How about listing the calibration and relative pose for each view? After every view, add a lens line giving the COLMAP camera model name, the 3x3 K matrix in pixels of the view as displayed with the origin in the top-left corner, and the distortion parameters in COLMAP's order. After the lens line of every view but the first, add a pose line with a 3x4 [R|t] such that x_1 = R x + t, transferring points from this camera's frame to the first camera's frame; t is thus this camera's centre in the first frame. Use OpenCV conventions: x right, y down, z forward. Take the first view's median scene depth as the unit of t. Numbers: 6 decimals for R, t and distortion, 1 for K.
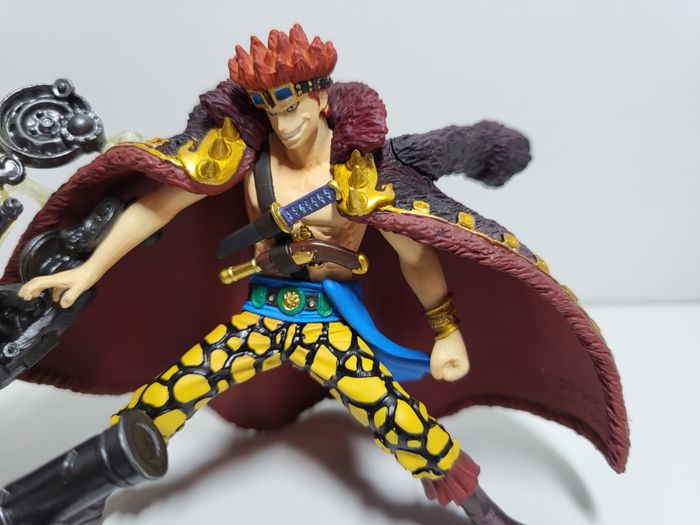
lens RADIAL K [[594.8, 0, 350.0], [0, 594.8, 262.5], [0, 0, 1]] dist [-0.070360, 0.004654]
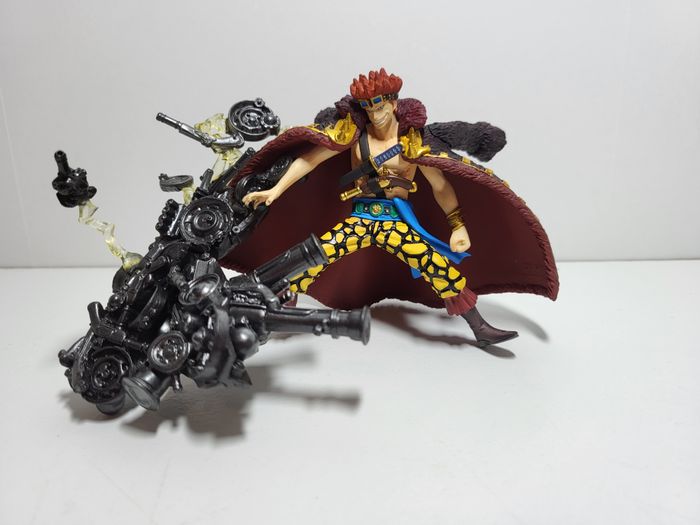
lens RADIAL K [[543.5, 0, 350.0], [0, 543.5, 262.5], [0, 0, 1]] dist [-0.003786, 0.000521]
pose [[0.998634, -0.001787, -0.052227, -0.098595], [-0.002367, 0.996842, -0.079376, 0.398331], [0.052203, 0.079392, 0.995476, -0.793281]]
